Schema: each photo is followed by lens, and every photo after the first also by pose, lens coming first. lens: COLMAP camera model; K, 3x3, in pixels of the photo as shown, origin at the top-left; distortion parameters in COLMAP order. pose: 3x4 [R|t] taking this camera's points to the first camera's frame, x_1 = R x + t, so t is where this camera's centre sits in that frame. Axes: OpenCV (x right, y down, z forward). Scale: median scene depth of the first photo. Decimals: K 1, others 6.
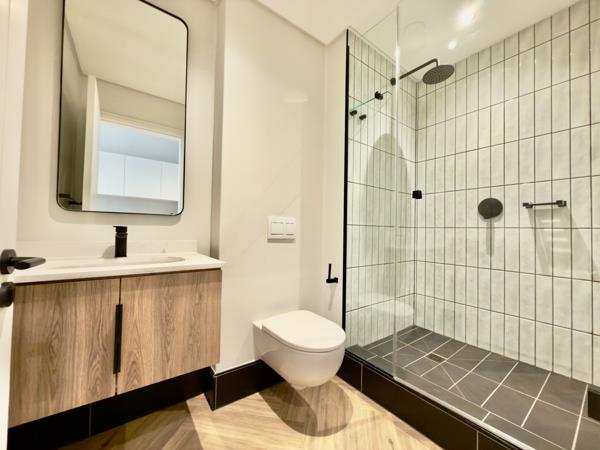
lens RADIAL K [[238.6, 0, 300.6], [0, 238.6, 224.5], [0, 0, 1]] dist [0.000663, 0.000089]
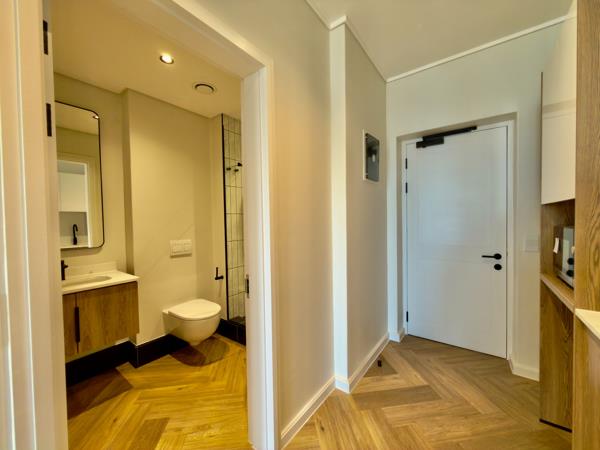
lens RADIAL K [[238.6, 0, 300.6], [0, 238.6, 224.5], [0, 0, 1]] dist [0.000663, 0.000089]
pose [[0.955687, -0.044691, 0.290972, 0.241619], [0.031315, 0.998235, 0.050466, -0.207800], [-0.292714, -0.039118, 0.955400, -0.748919]]
